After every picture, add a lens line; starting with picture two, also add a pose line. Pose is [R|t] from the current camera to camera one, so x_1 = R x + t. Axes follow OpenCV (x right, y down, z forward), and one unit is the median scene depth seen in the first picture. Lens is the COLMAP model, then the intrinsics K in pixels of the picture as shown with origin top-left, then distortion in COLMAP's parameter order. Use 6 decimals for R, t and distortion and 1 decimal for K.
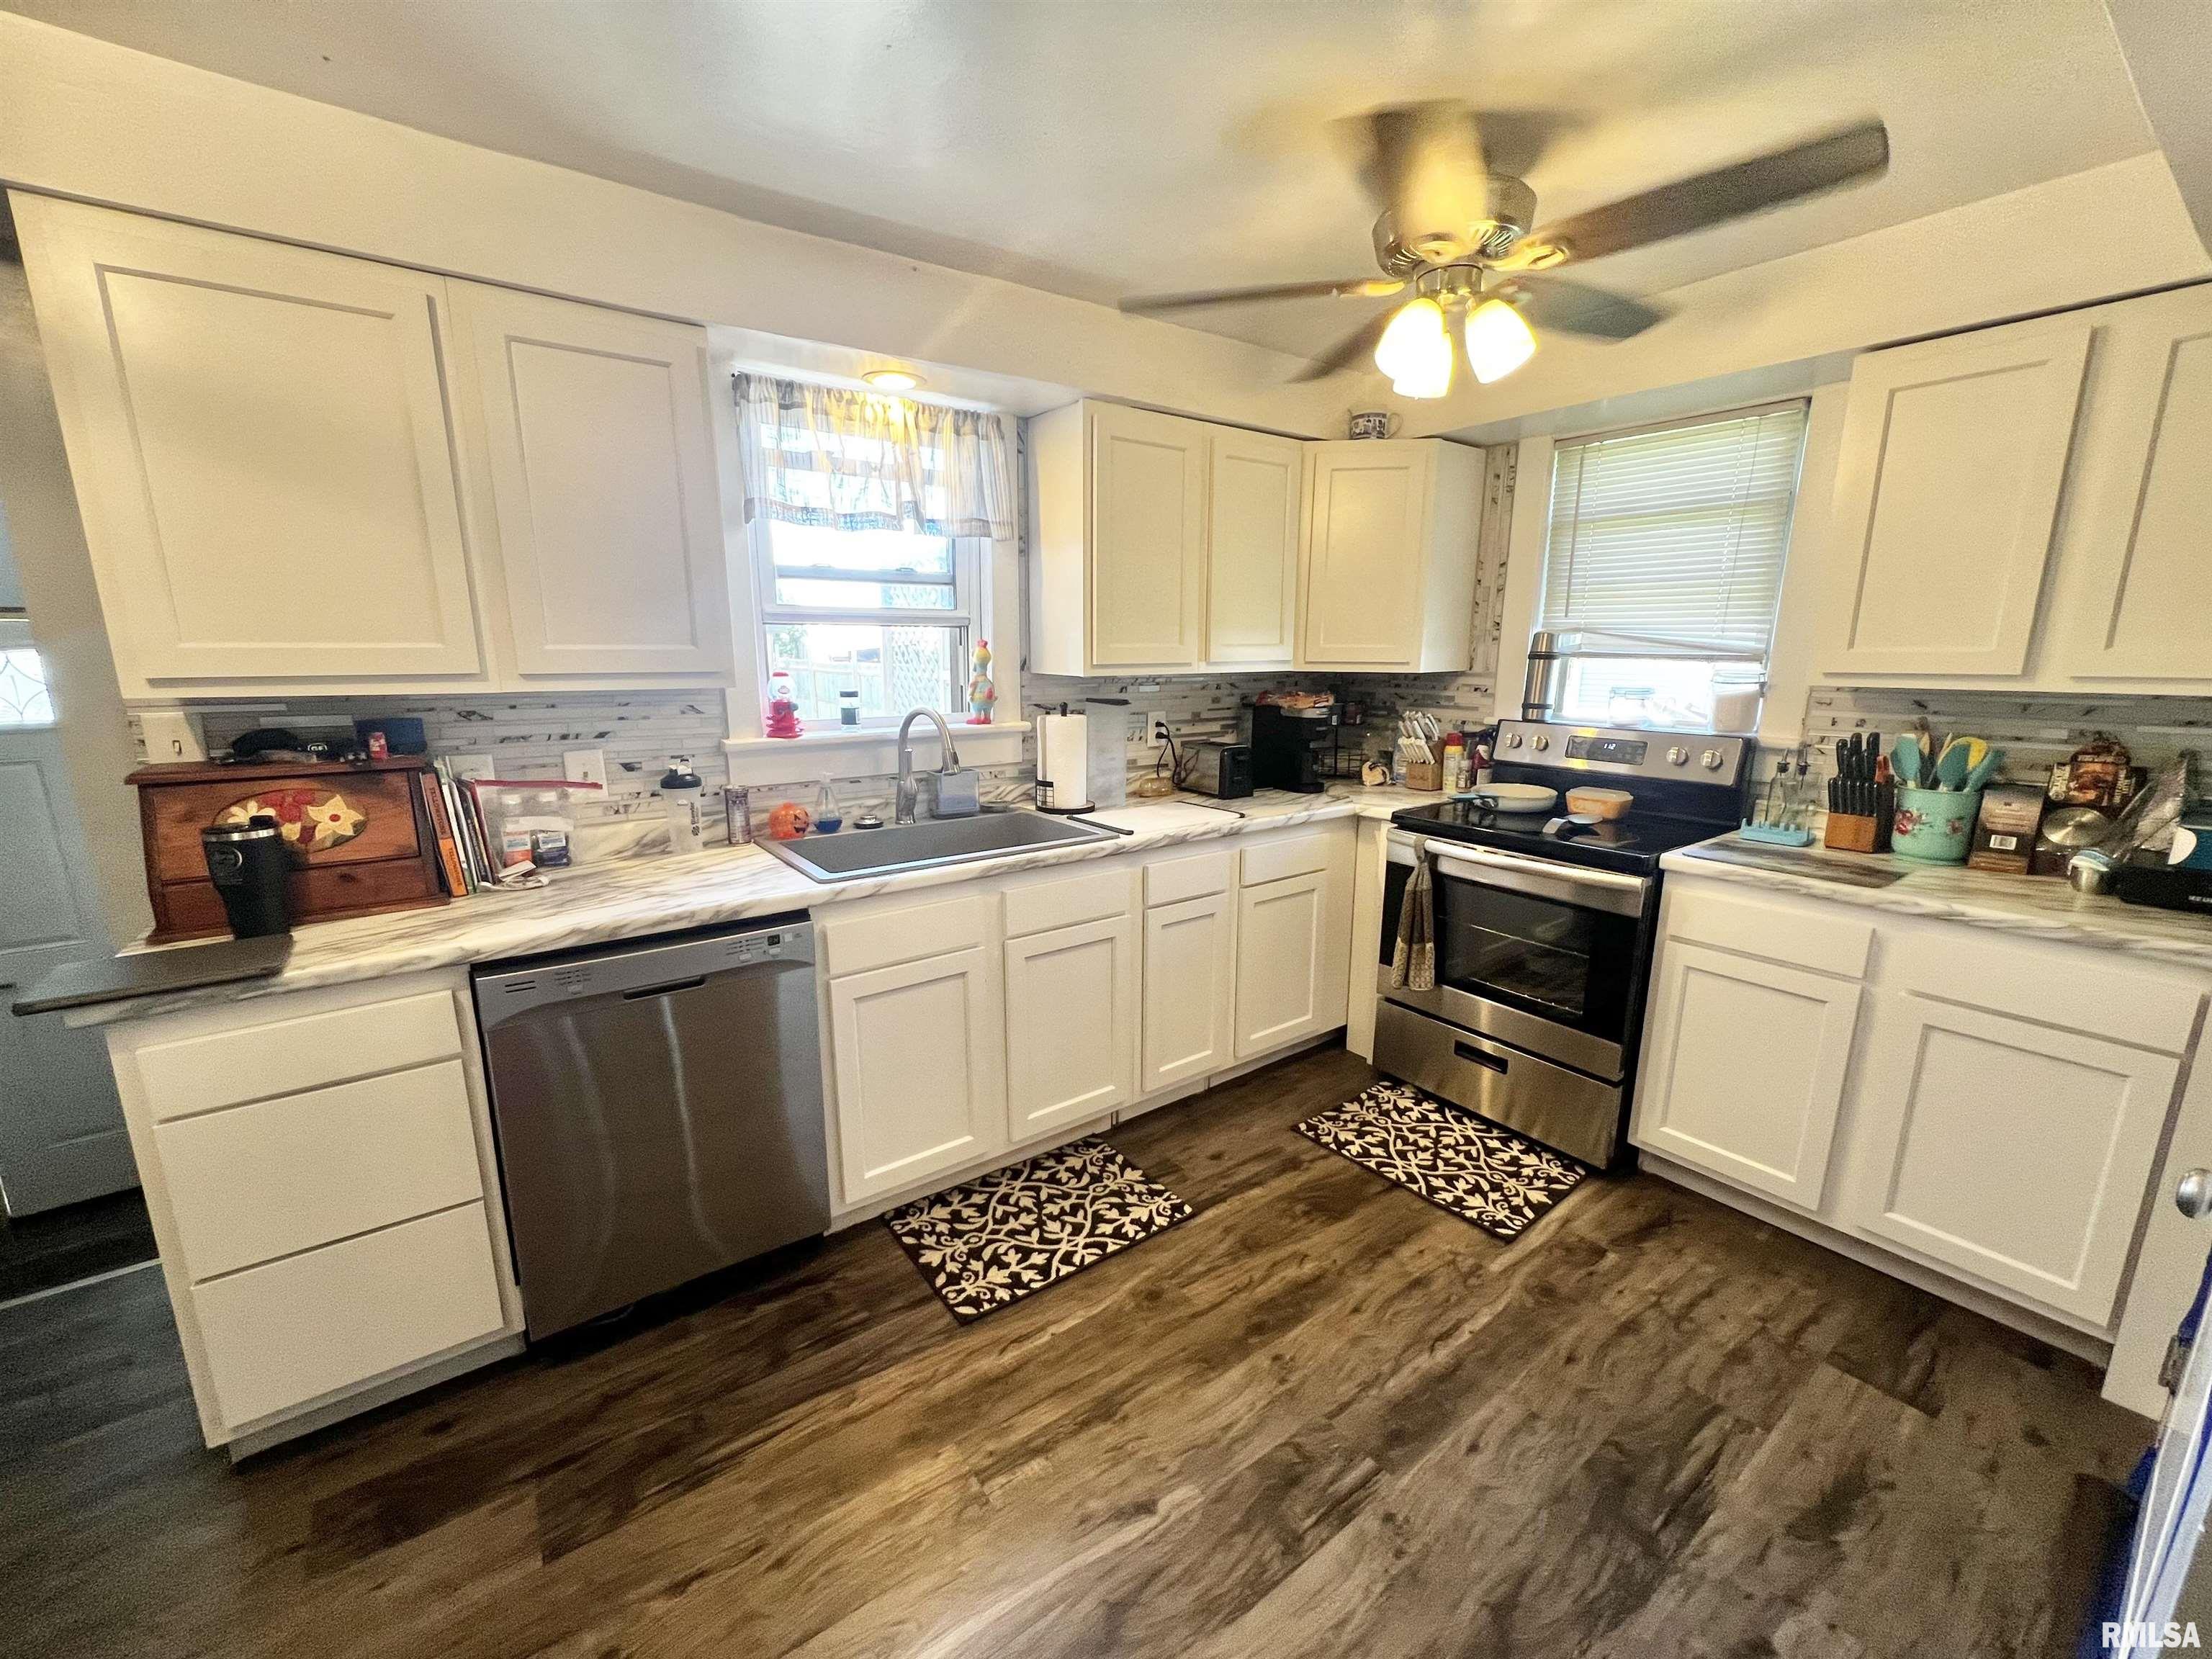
lens RADIAL K [[883.5, 0, 1098.1], [0, 883.5, 839.2], [0, 0, 1]] dist [-0.003867, -0.000081]
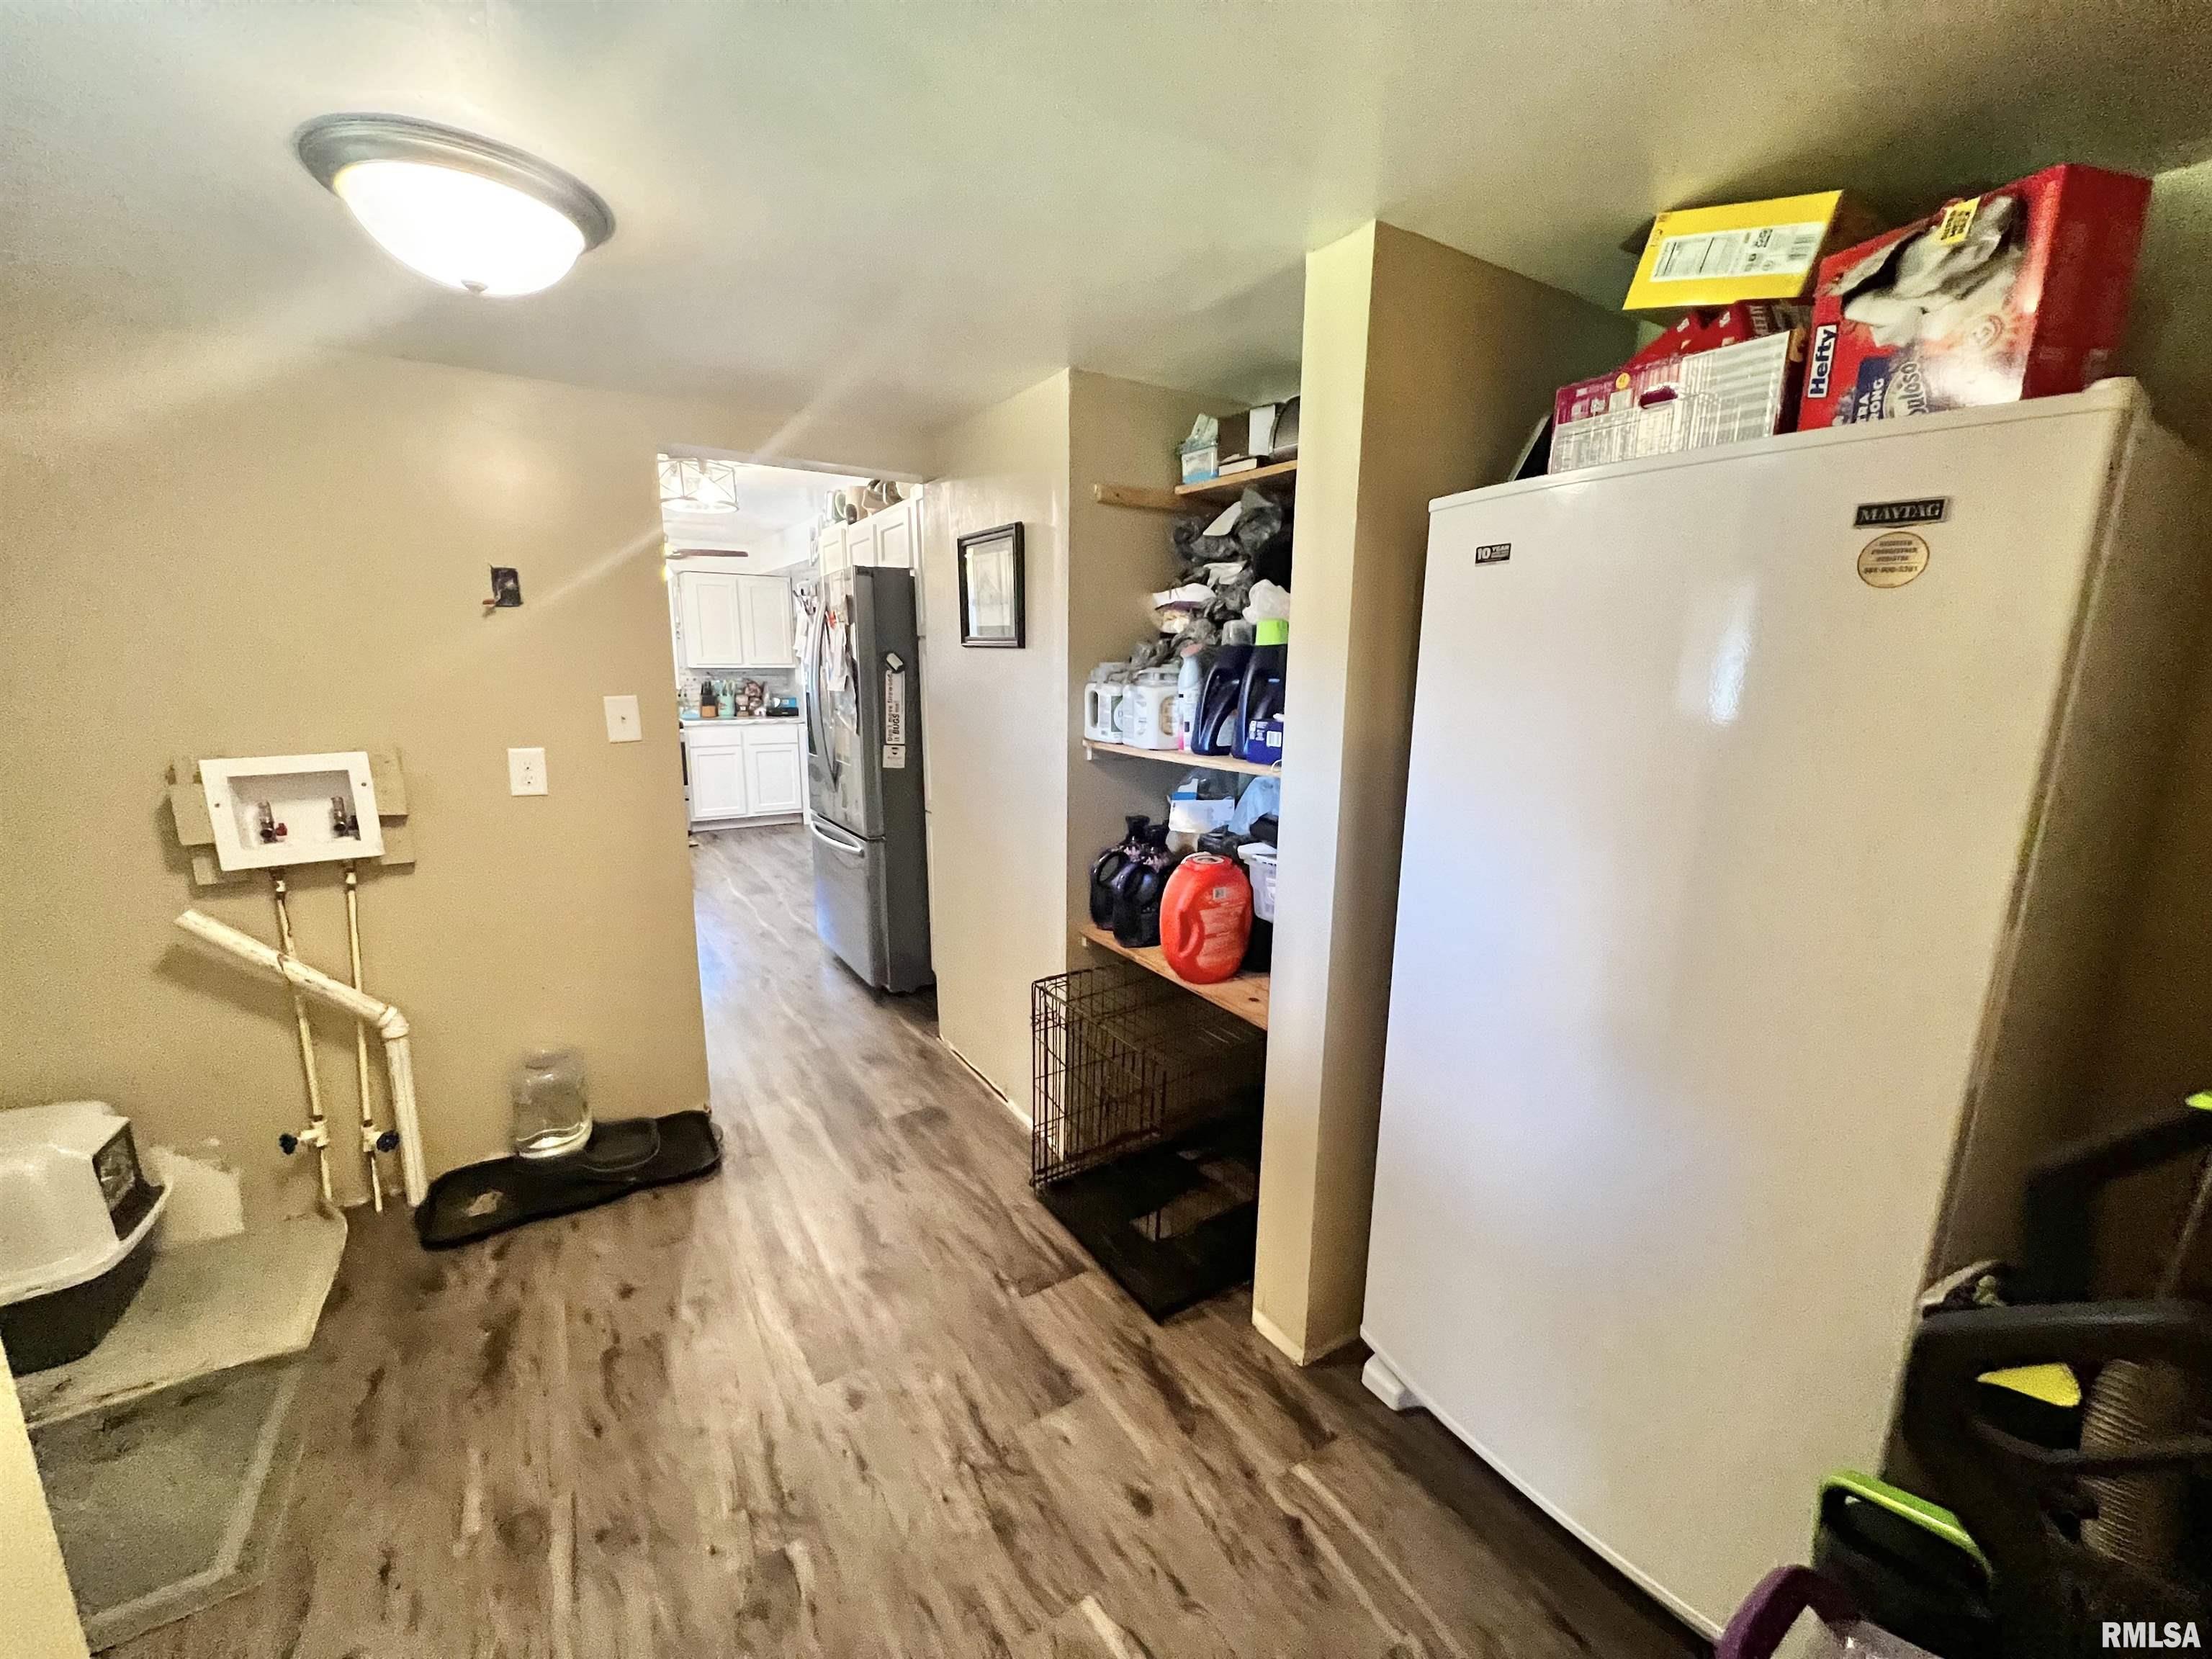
lens RADIAL K [[883.5, 0, 1107.9], [0, 883.5, 841.0], [0, 0, 1]] dist [-0.003867, -0.000081]
pose [[0.054256, -0.198531, 0.978592, -2.604082], [0.190205, 0.964146, 0.185055, 0.145061], [-0.980244, 0.176092, 0.090073, -0.744777]]
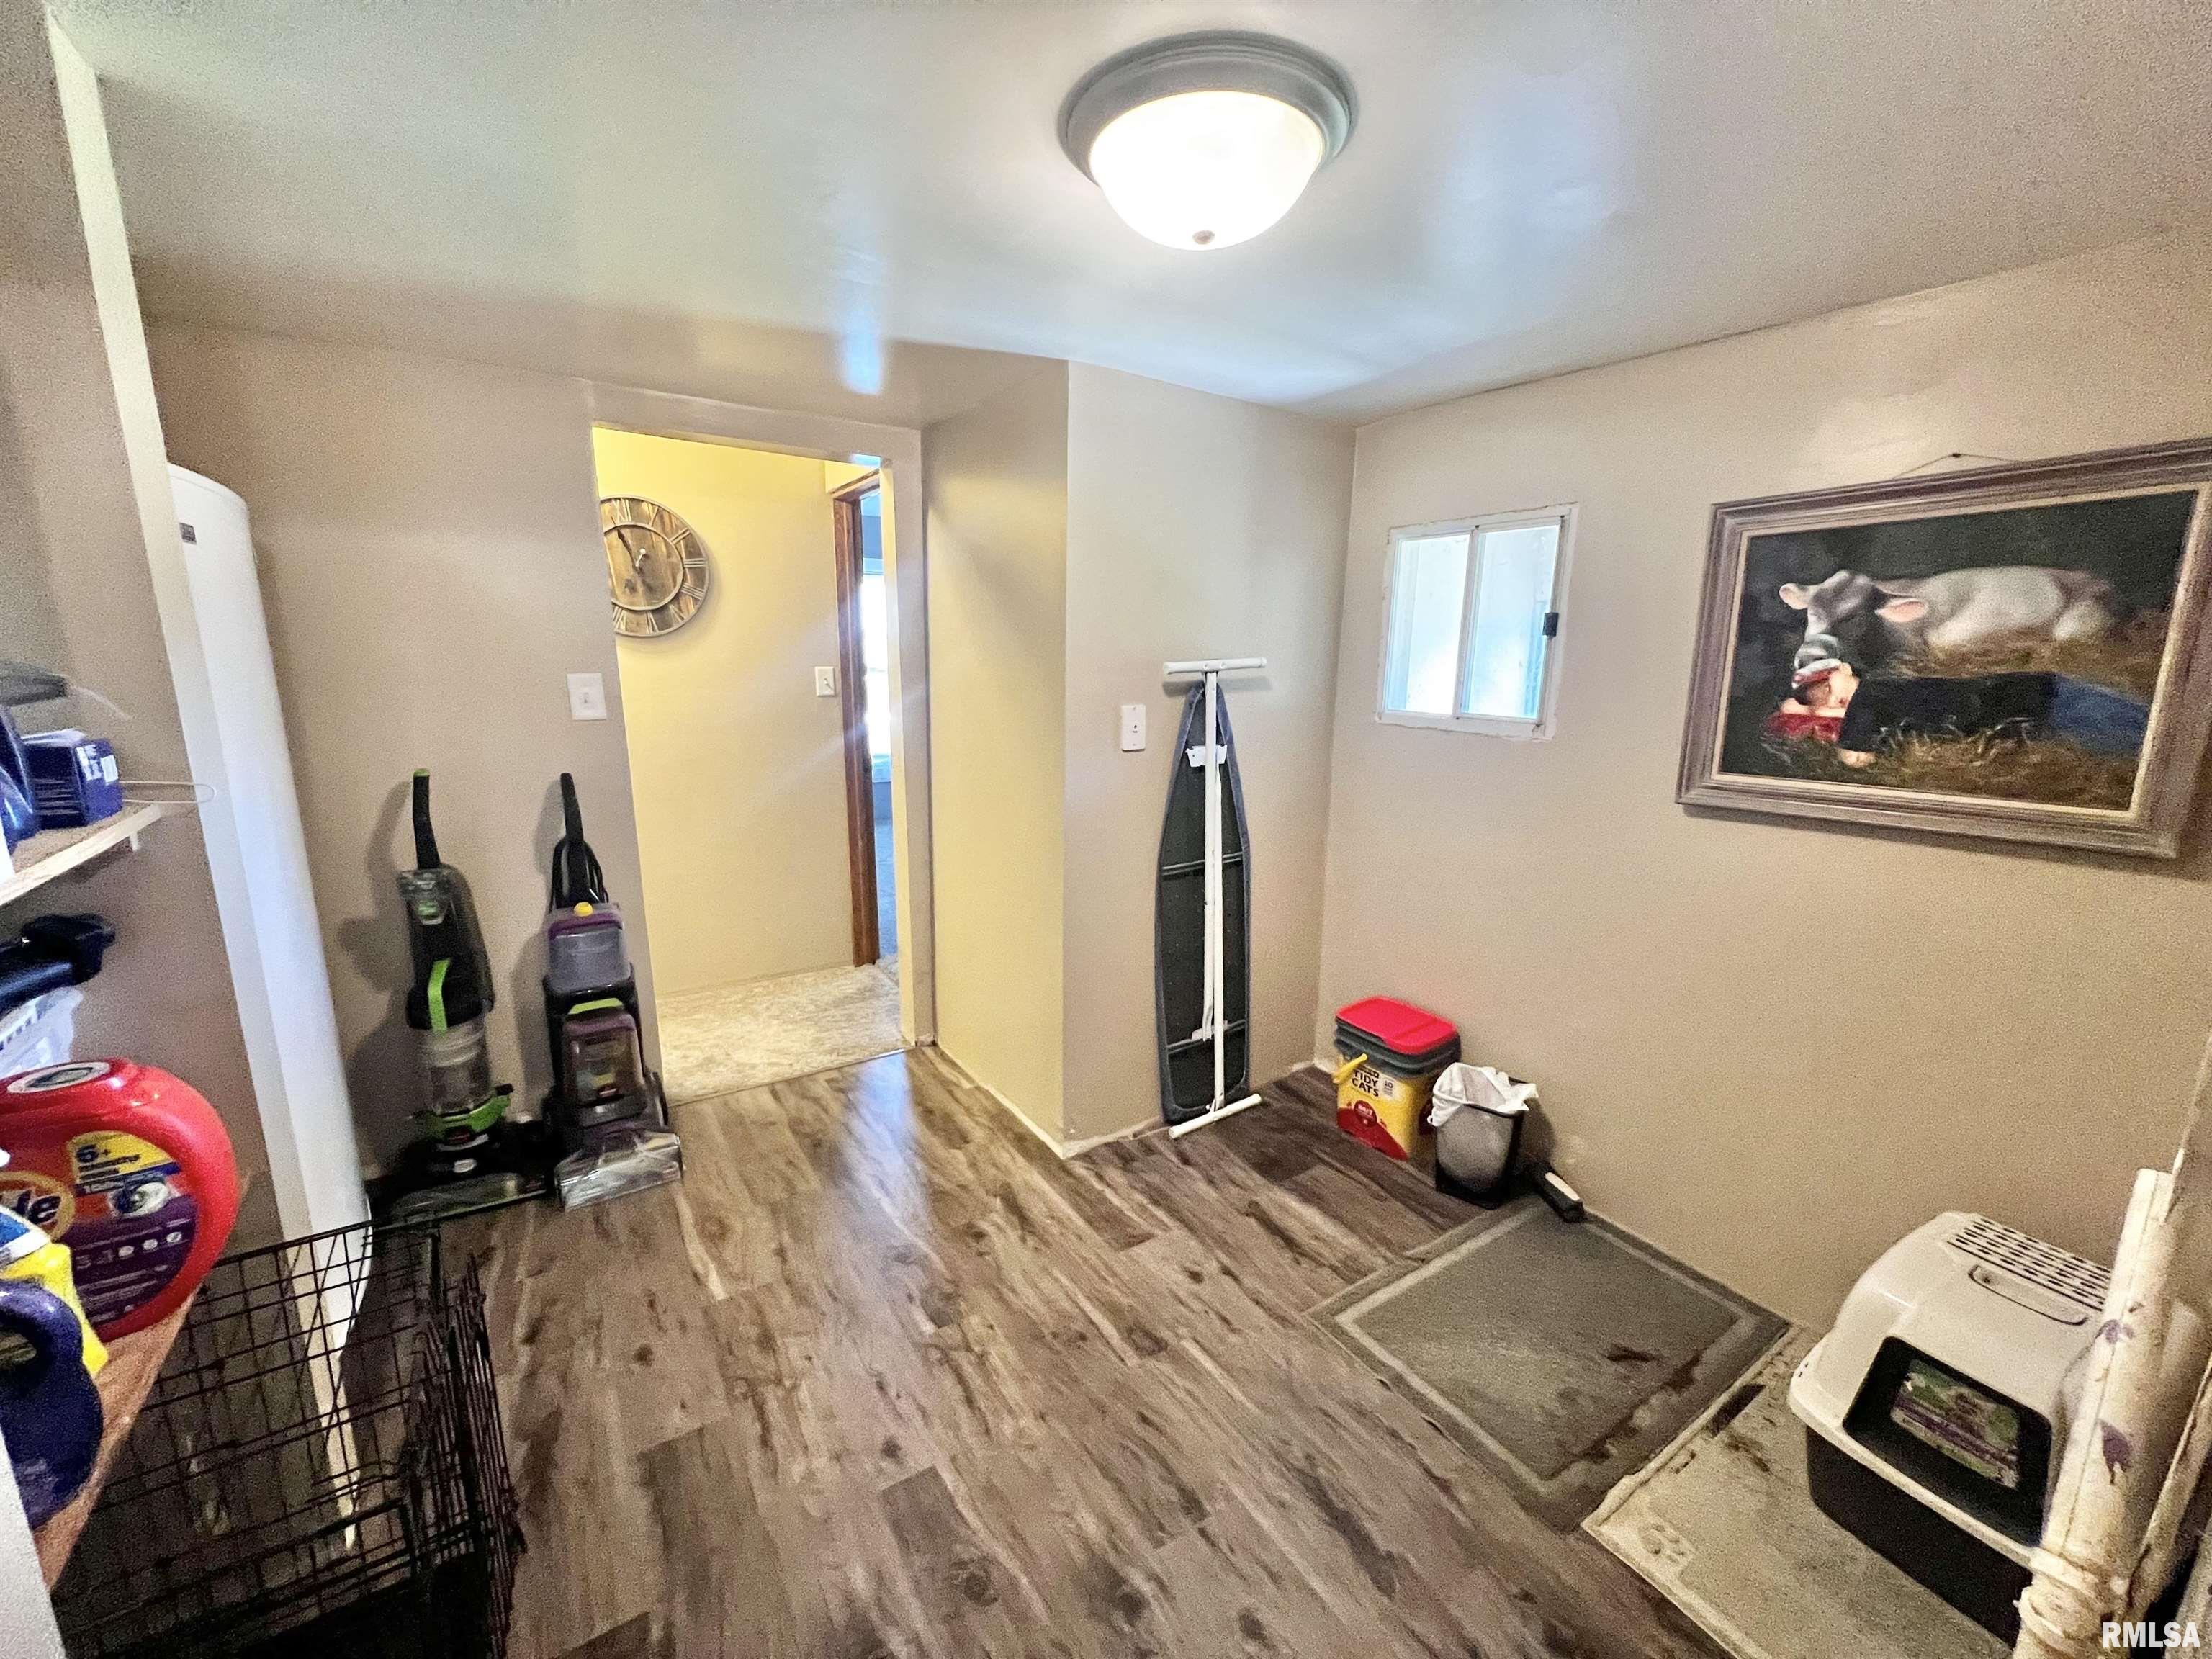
lens RADIAL K [[883.5, 0, 1091.5], [0, 883.5, 835.0], [0, 0, 1]] dist [-0.003867, -0.000081]
pose [[-0.059073, 0.193645, -0.979291, -1.289202], [-0.216648, 0.955136, 0.201938, 0.059162], [0.974461, 0.224091, -0.014470, -0.288765]]
